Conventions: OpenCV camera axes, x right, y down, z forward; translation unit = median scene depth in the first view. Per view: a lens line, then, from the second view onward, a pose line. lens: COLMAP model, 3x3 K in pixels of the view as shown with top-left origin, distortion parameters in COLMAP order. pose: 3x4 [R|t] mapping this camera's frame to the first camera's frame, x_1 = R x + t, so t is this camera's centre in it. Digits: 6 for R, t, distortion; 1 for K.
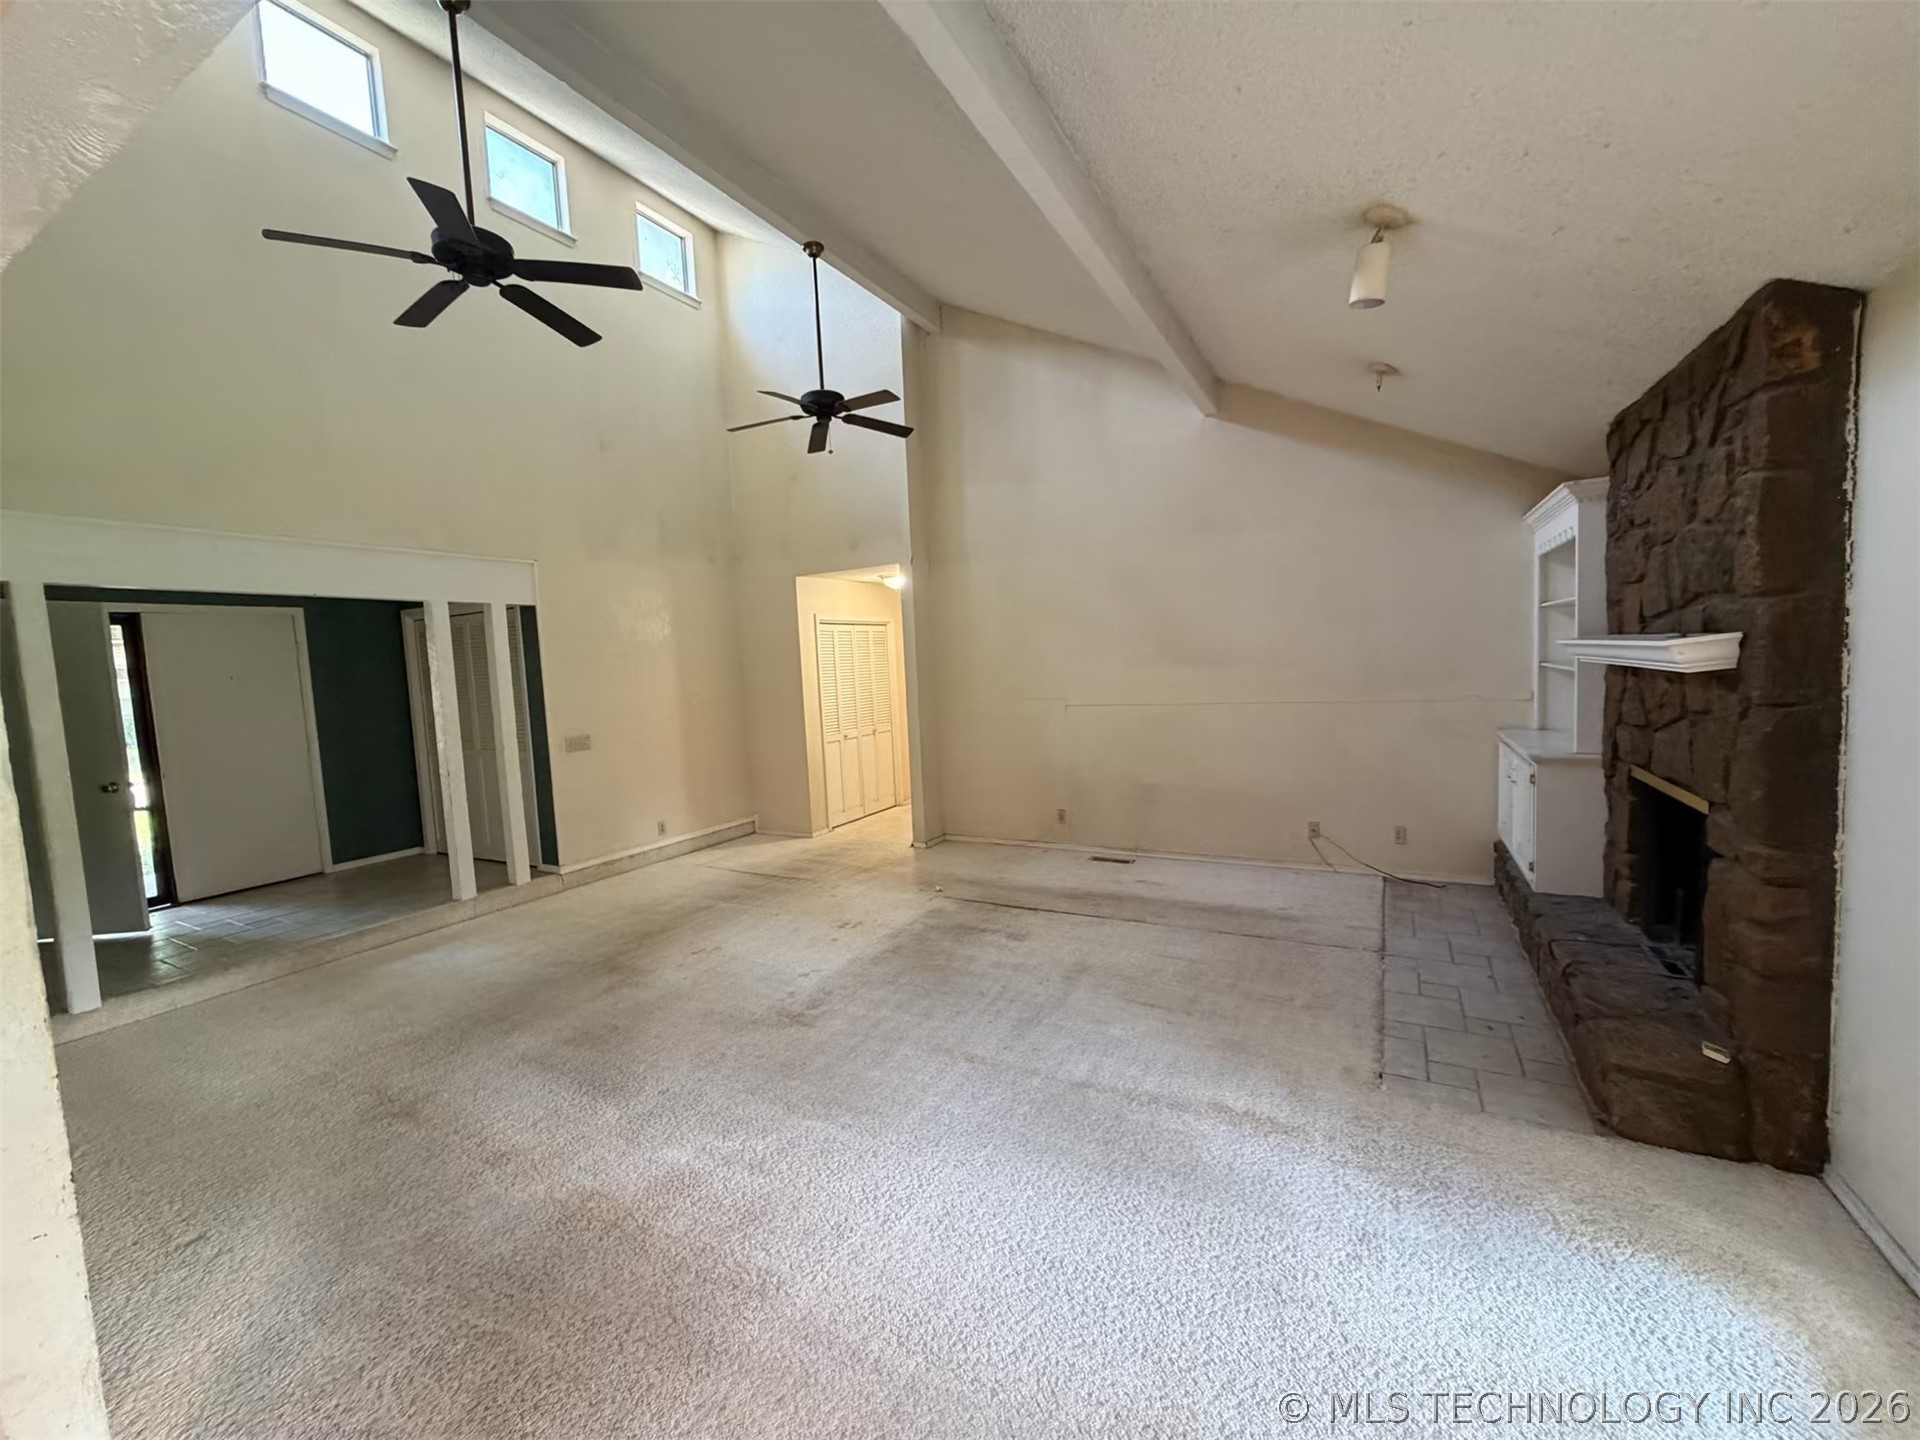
lens RADIAL K [[762.0, 0, 959.8], [0, 762.0, 723.3], [0, 0, 1]] dist [-0.000482, -0.000626]
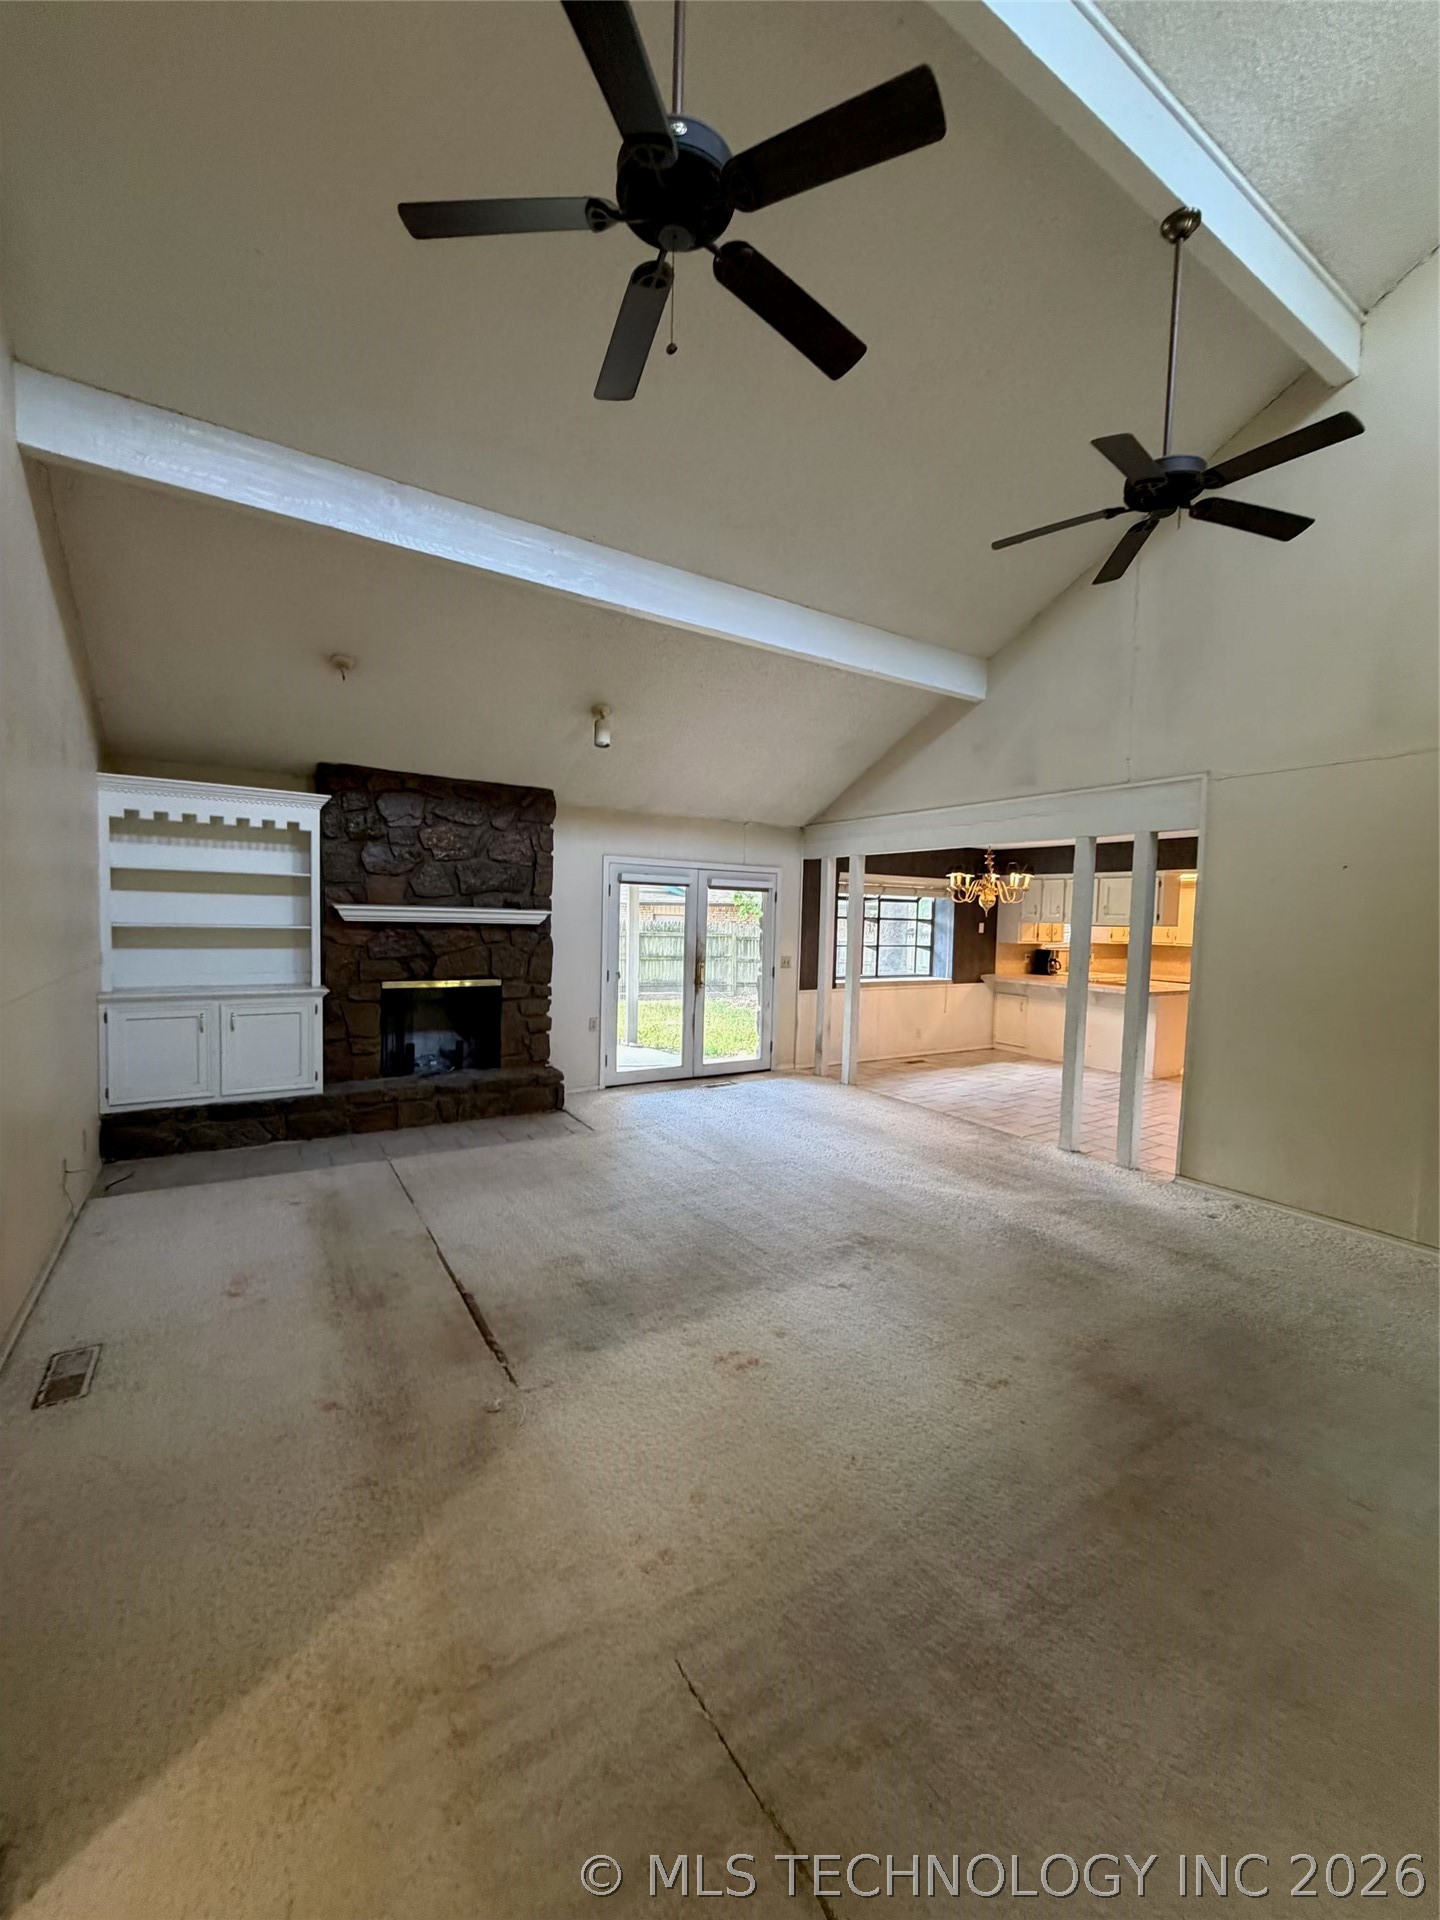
lens RADIAL K [[762.0, 0, 724.6], [0, 762.0, 954.4], [0, 0, 1]] dist [-0.000482, -0.000626]
pose [[-0.876359, -0.001701, 0.481655, -0.475572], [0.054656, 0.993184, 0.102952, -0.111866], [-0.478547, 0.116549, -0.870293, 1.700238]]
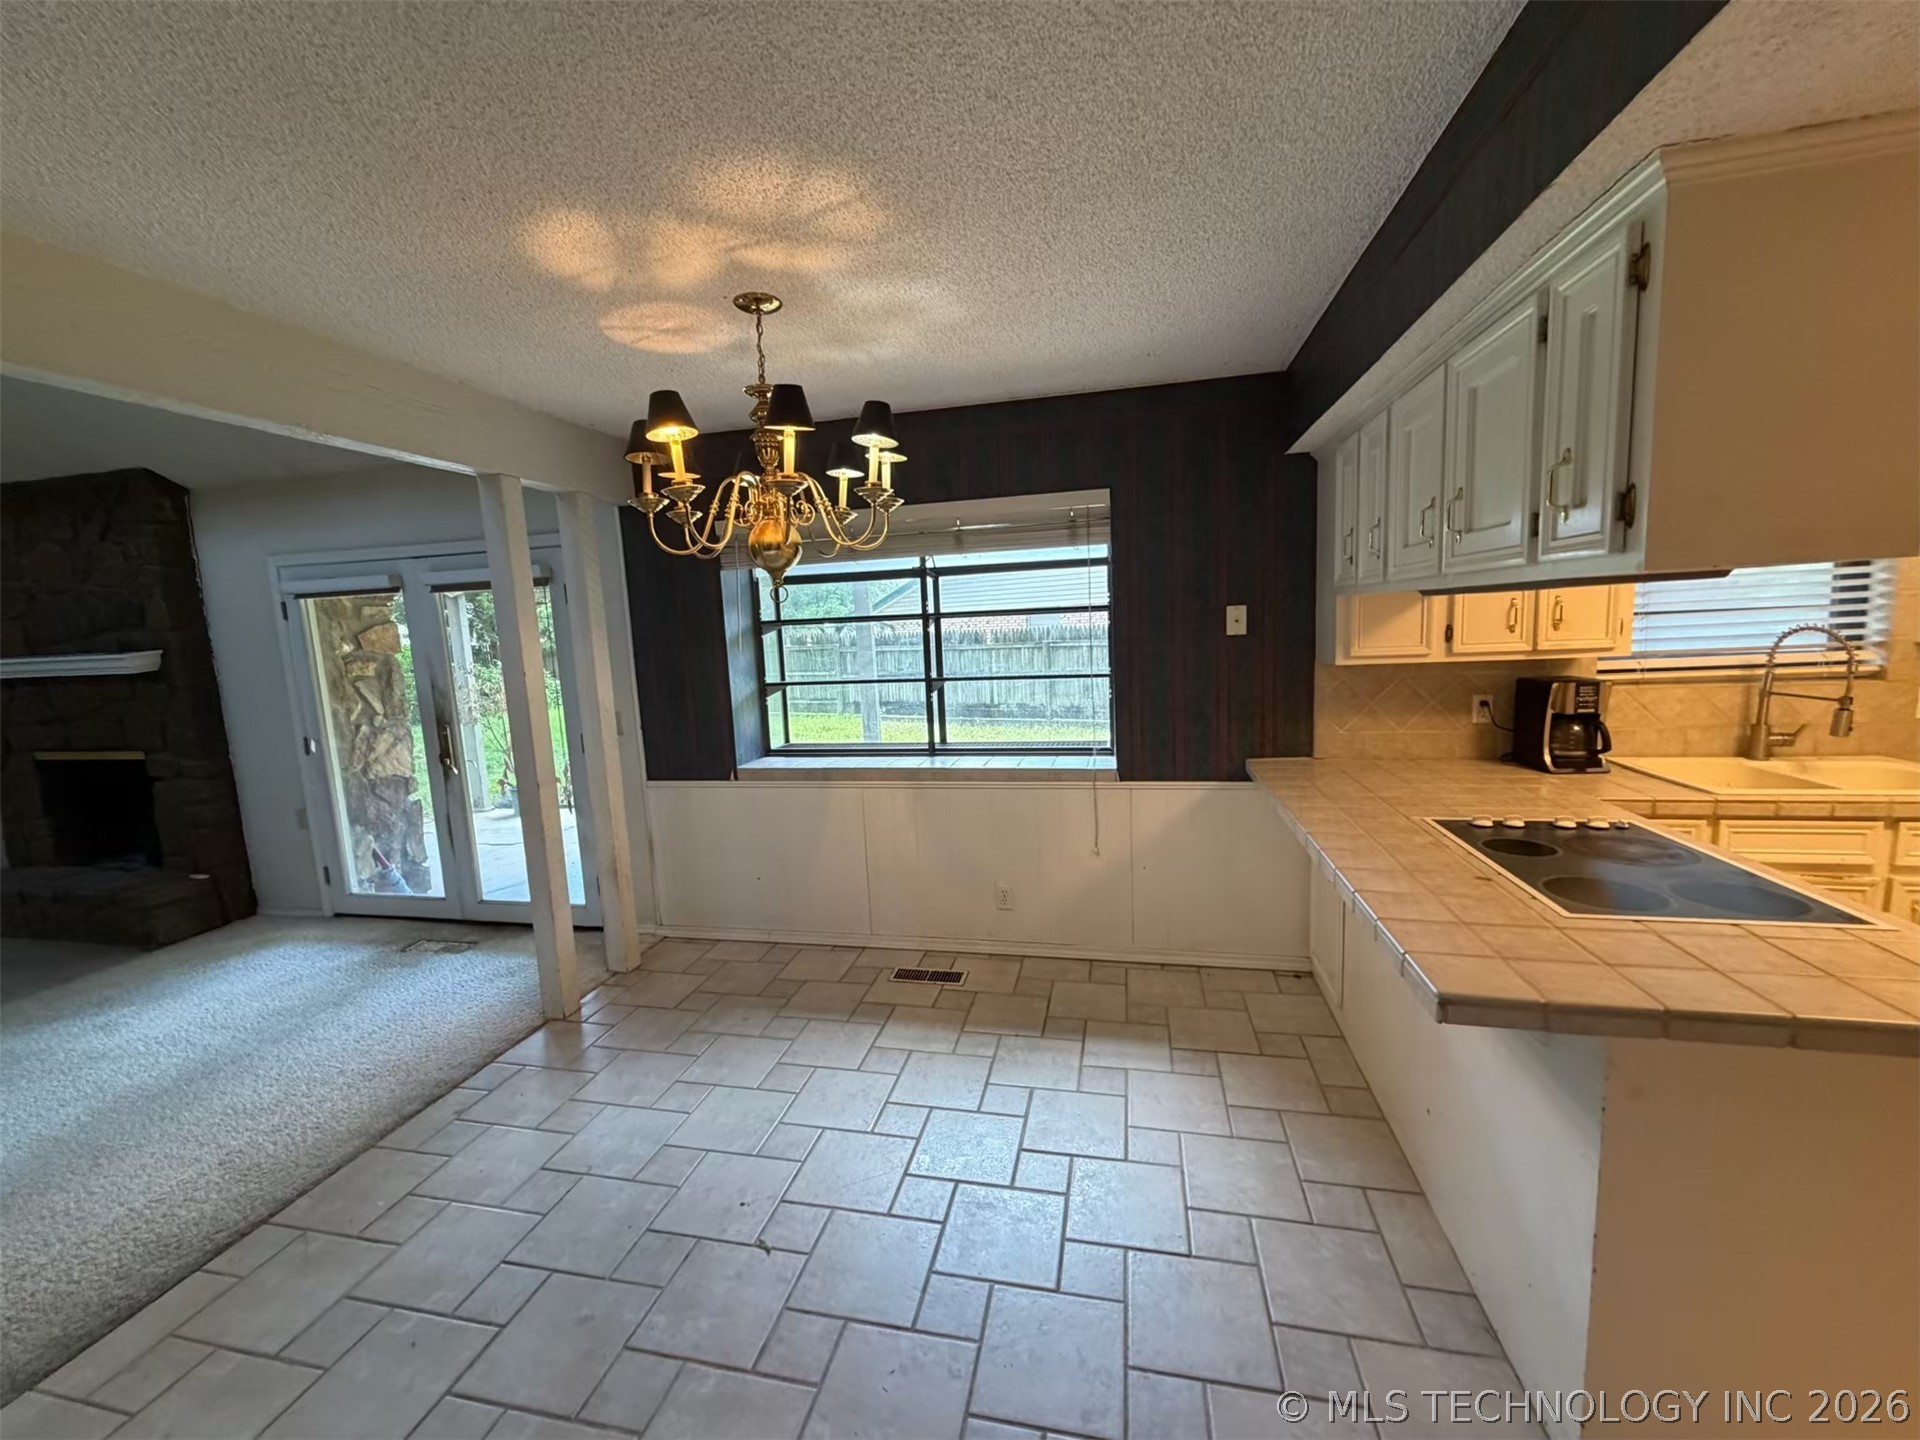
lens RADIAL K [[762.0, 0, 957.0], [0, 762.0, 719.6], [0, 0, 1]] dist [-0.000482, -0.000626]
pose [[-0.276312, -0.063467, 0.958970, -0.717307], [0.137829, 0.984886, 0.104896, 0.066352], [-0.951133, 0.161158, -0.263388, -0.183269]]
